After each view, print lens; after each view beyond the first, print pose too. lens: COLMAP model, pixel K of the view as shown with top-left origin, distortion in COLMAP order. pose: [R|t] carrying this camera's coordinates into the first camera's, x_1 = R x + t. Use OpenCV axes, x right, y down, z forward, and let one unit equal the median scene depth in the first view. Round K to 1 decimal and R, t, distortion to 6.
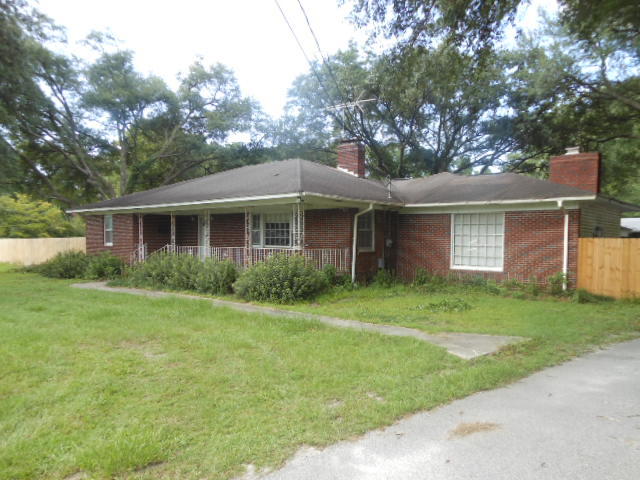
lens RADIAL K [[462.9, 0, 318.3], [0, 462.9, 240.4], [0, 0, 1]] dist [-0.006986, -0.006152]
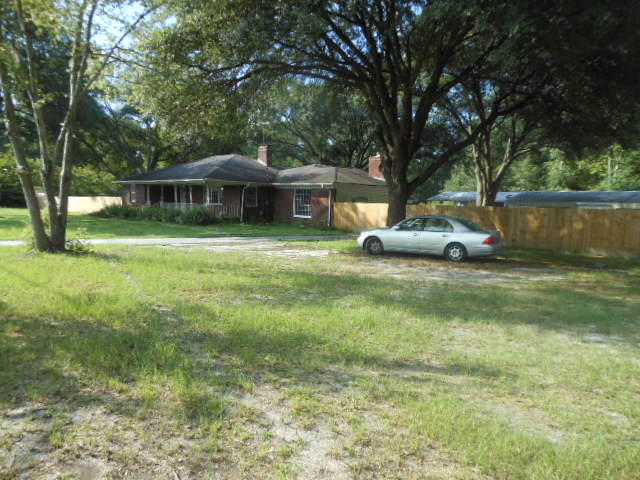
lens RADIAL K [[462.9, 0, 325.6], [0, 462.9, 238.0], [0, 0, 1]] dist [-0.006986, -0.006152]
pose [[0.995478, 0.031586, -0.089588, 0.523757], [-0.025272, 0.997173, 0.070759, 0.007006], [0.091570, -0.068175, 0.993462, -0.830867]]
